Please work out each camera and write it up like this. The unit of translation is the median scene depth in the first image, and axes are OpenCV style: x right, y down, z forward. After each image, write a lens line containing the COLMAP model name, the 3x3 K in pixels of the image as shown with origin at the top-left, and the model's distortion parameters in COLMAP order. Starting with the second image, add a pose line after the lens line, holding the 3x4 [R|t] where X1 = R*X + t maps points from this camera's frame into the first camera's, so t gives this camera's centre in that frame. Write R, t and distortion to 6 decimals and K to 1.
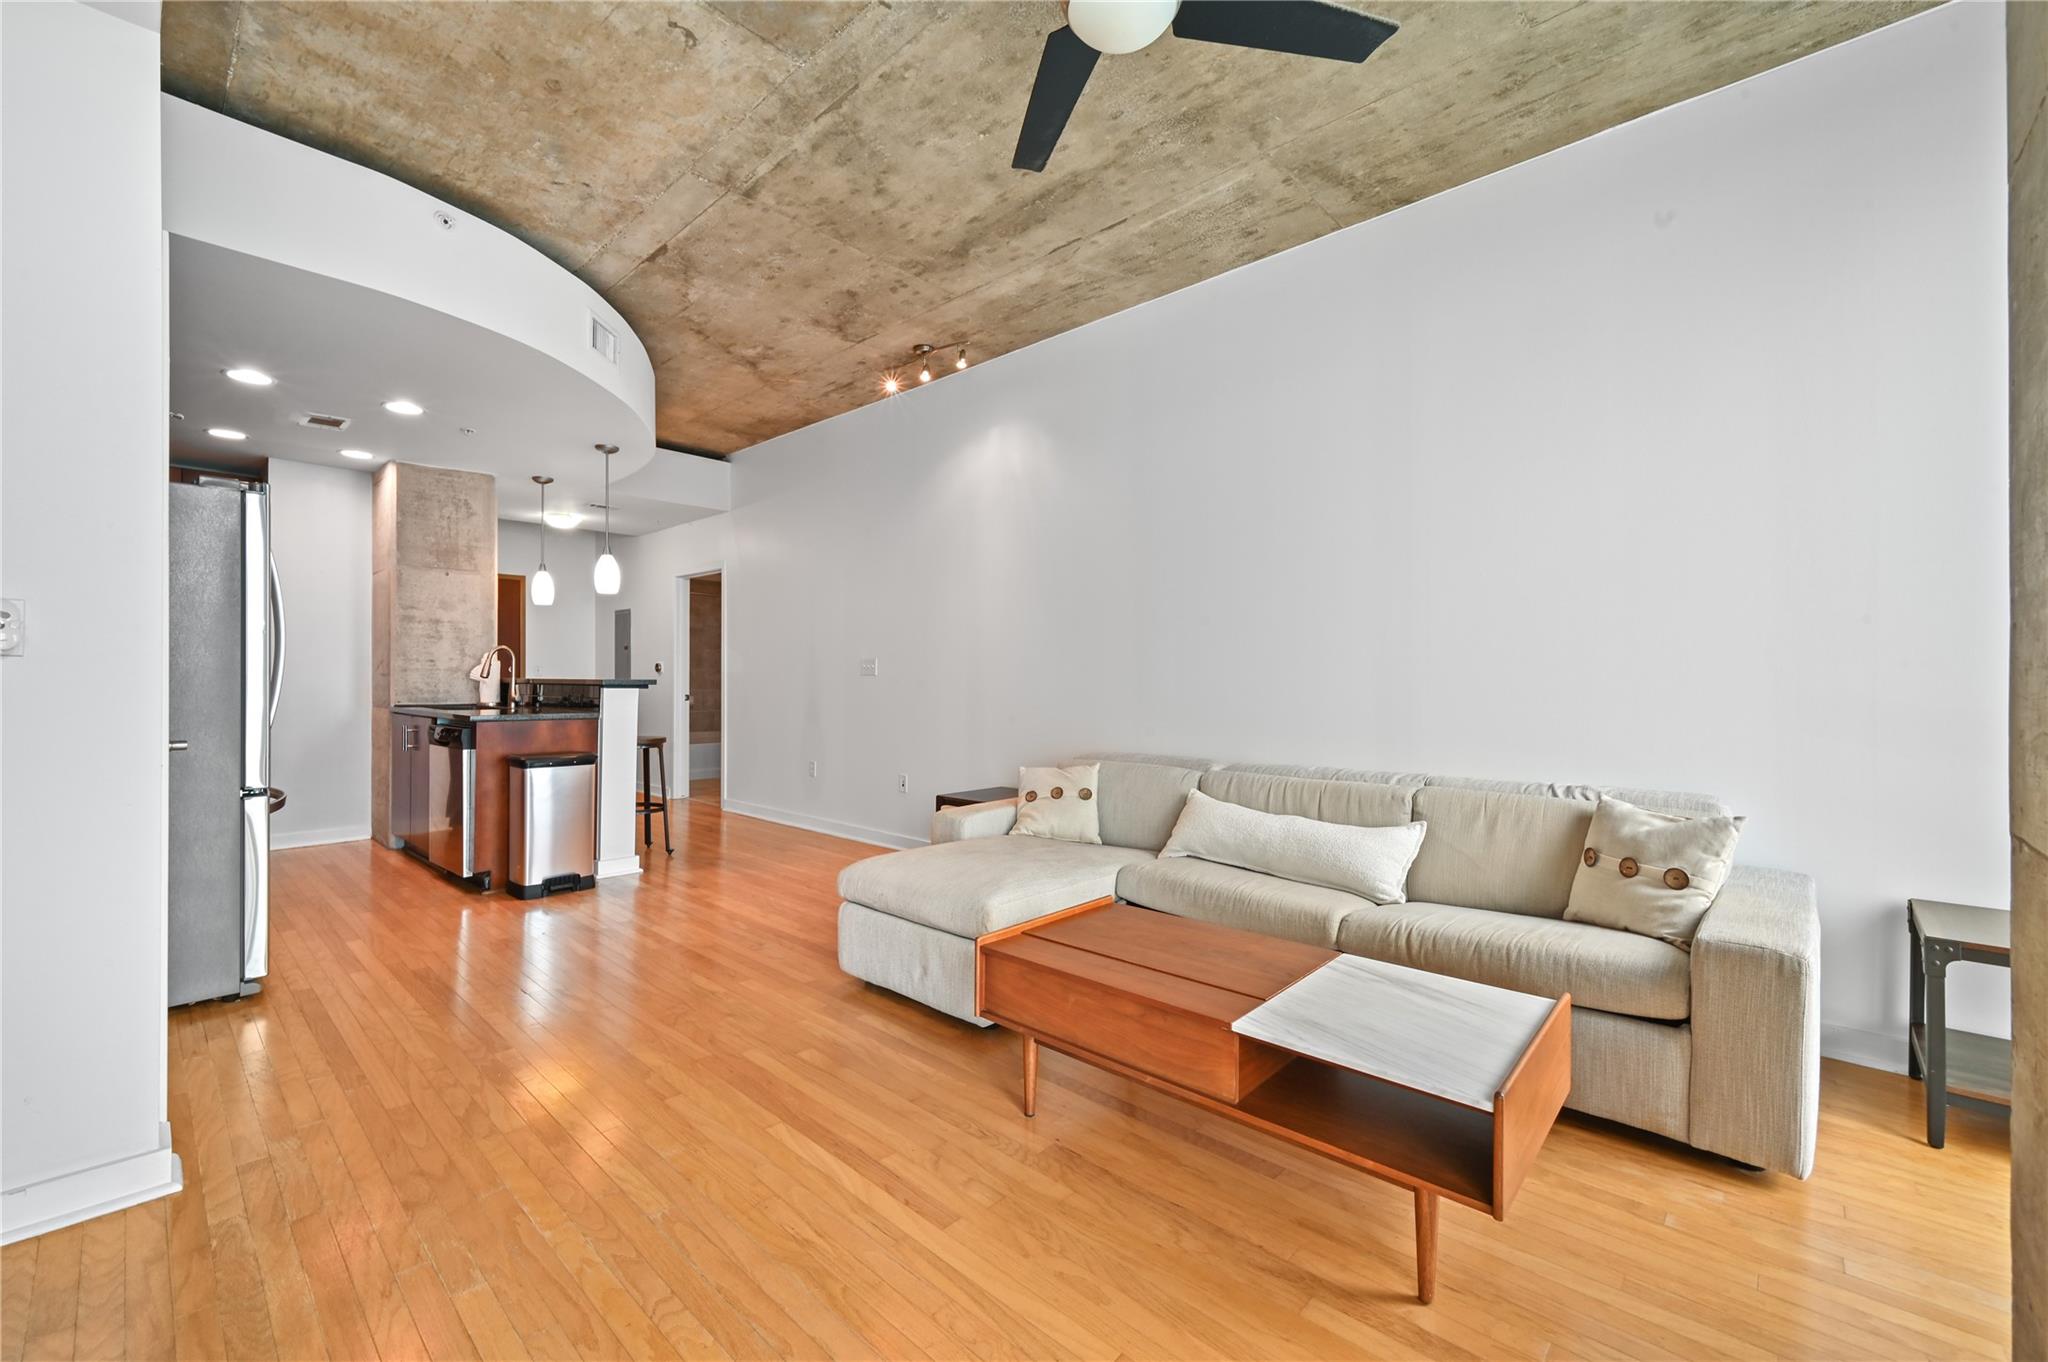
lens RADIAL K [[832.7, 0, 1000.2], [0, 832.7, 677.8], [0, 0, 1]] dist [-0.002566, -0.000838]
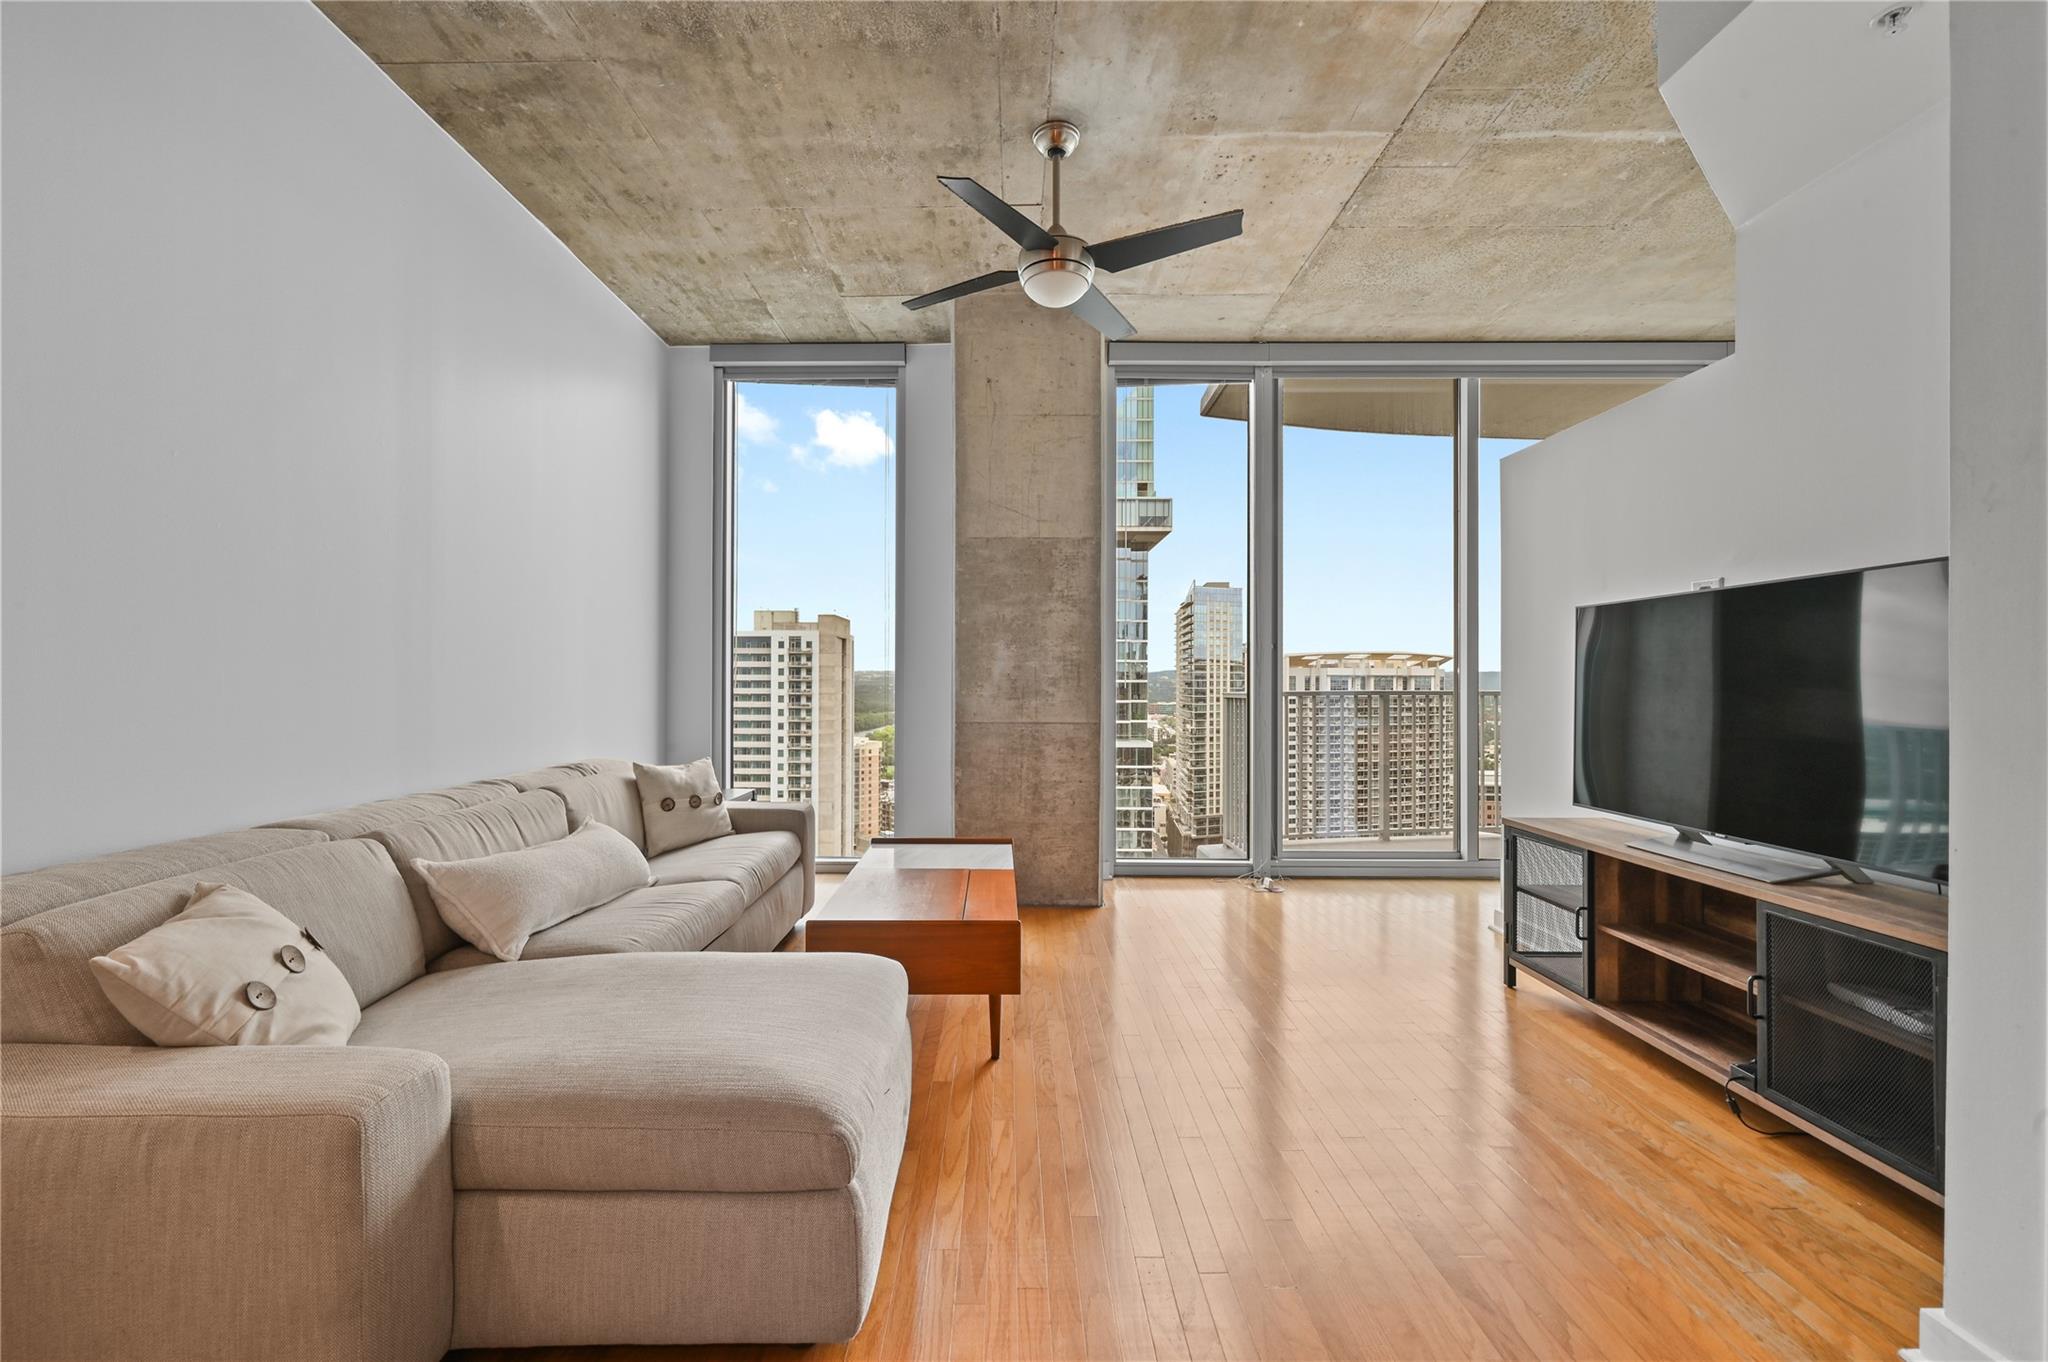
lens RADIAL K [[832.7, 0, 1001.9], [0, 832.7, 676.6], [0, 0, 1]] dist [-0.002566, -0.000838]
pose [[-0.686811, -0.004658, 0.726822, -0.323739], [-0.007902, 0.999968, -0.001059, -0.001226], [-0.726793, -0.006470, -0.686826, 0.709989]]
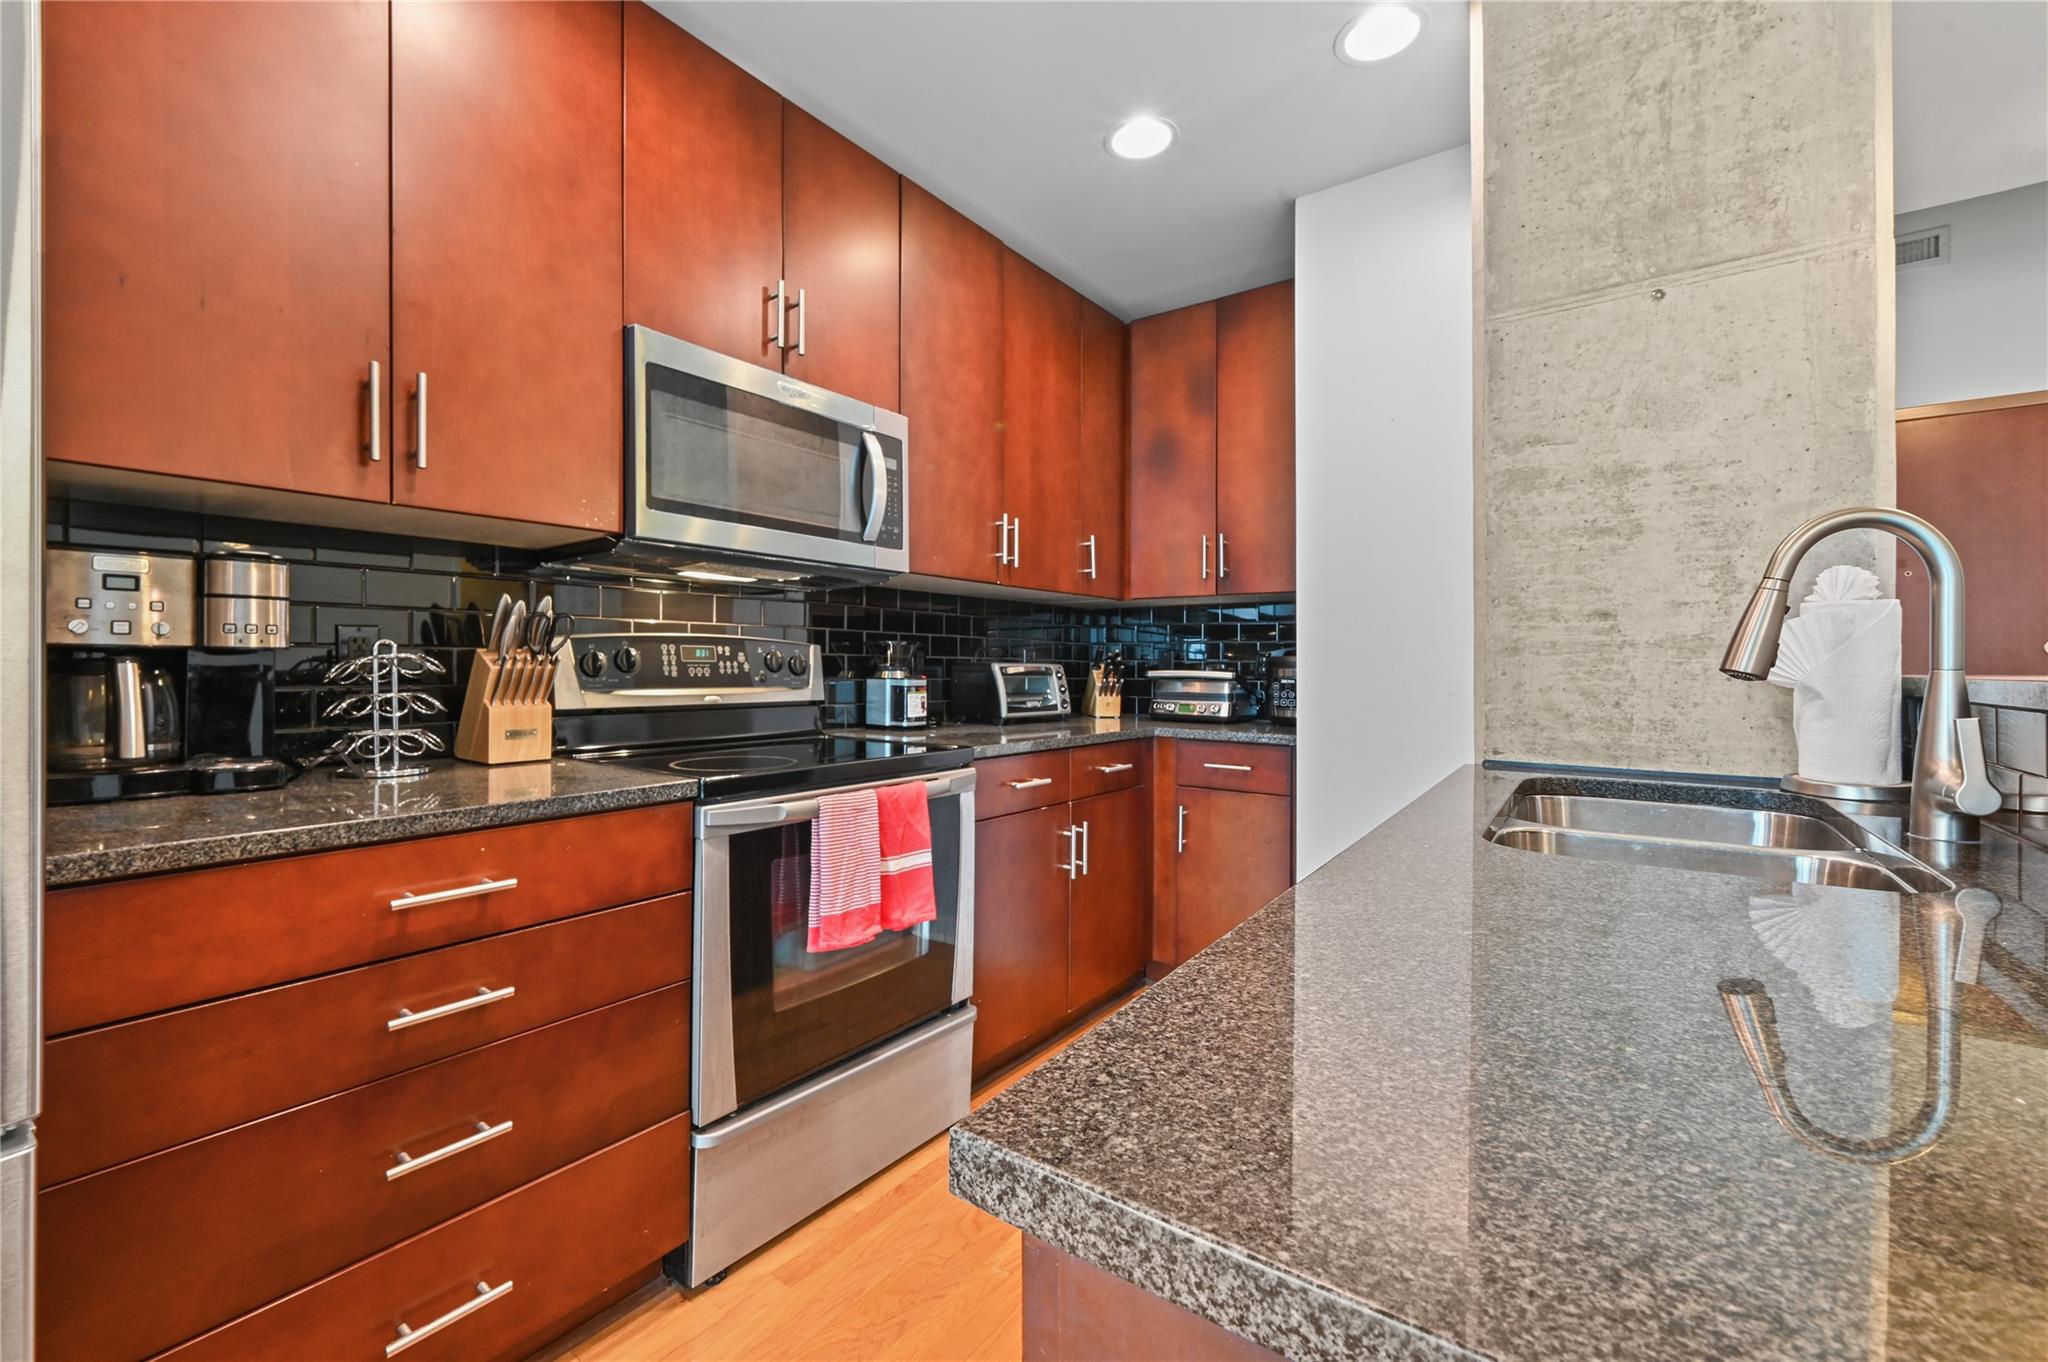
lens RADIAL K [[832.7, 0, 1003.0], [0, 832.7, 665.7], [0, 0, 1]] dist [-0.002566, -0.000838]
pose [[0.108286, -0.005994, -0.994102, -0.432028], [0.003380, 0.999978, -0.005662, -0.001440], [0.994114, -0.002747, 0.108304, 0.781912]]
